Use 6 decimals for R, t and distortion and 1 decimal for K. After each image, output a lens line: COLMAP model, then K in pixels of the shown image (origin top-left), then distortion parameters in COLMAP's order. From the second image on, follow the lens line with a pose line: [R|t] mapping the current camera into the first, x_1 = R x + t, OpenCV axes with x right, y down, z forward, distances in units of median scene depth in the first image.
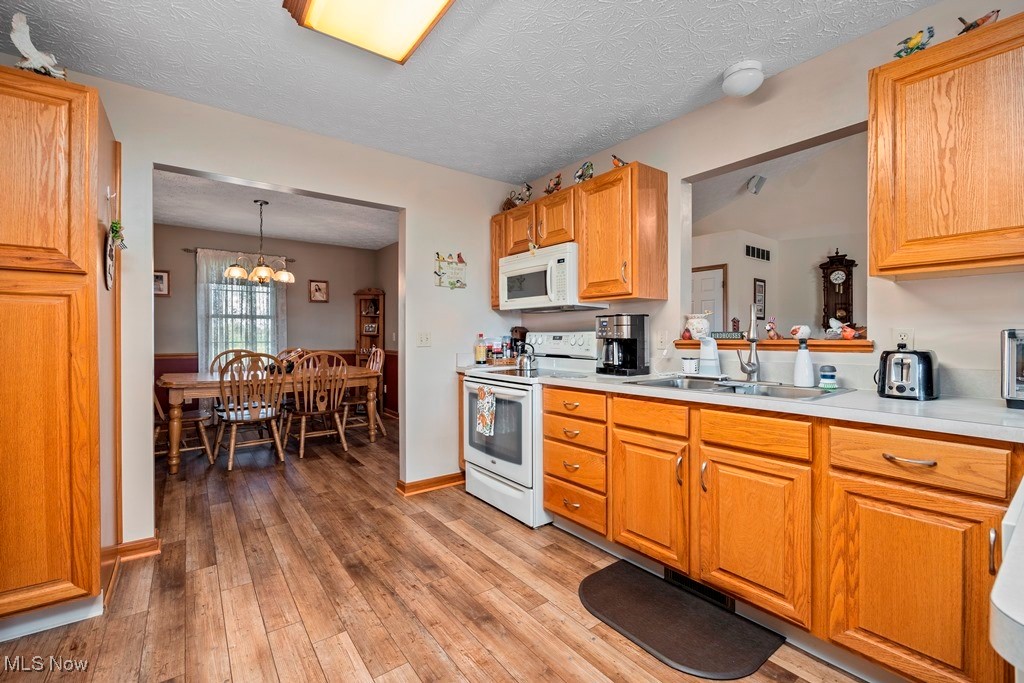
lens RADIAL K [[437.0, 0, 515.7], [0, 437.0, 344.2], [0, 0, 1]] dist [-0.002523, -0.000234]
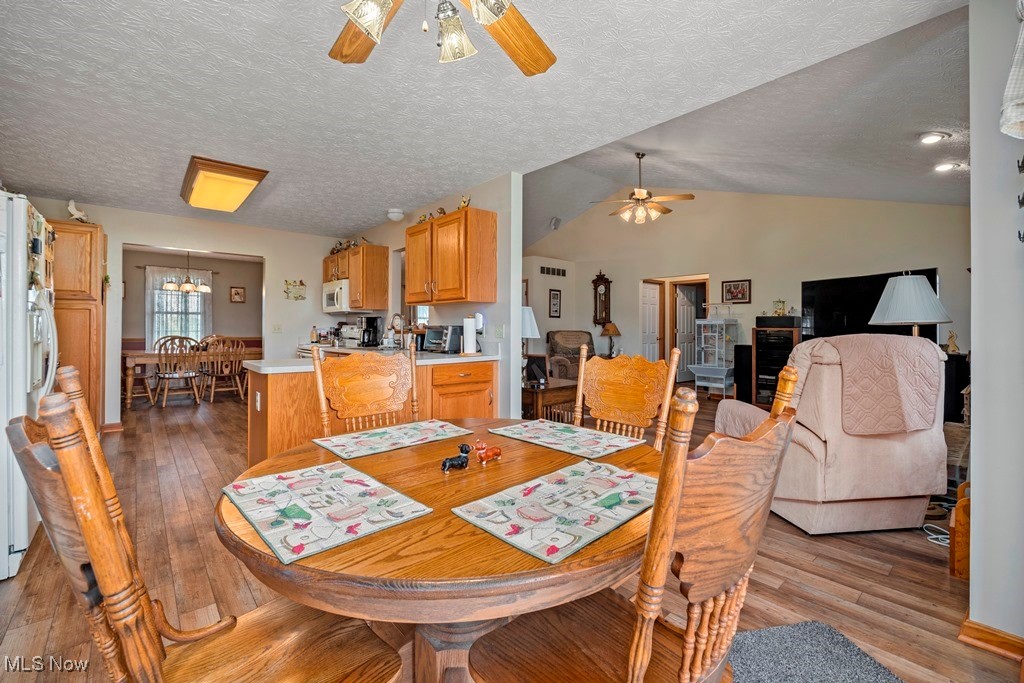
lens RADIAL K [[437.0, 0, 509.4], [0, 437.0, 332.6], [0, 0, 1]] dist [-0.002523, -0.000234]
pose [[0.998052, 0.006026, 0.062094, 1.226504], [-0.005348, 0.999924, -0.011088, 0.037366], [-0.062156, 0.010734, 0.998009, -1.647414]]
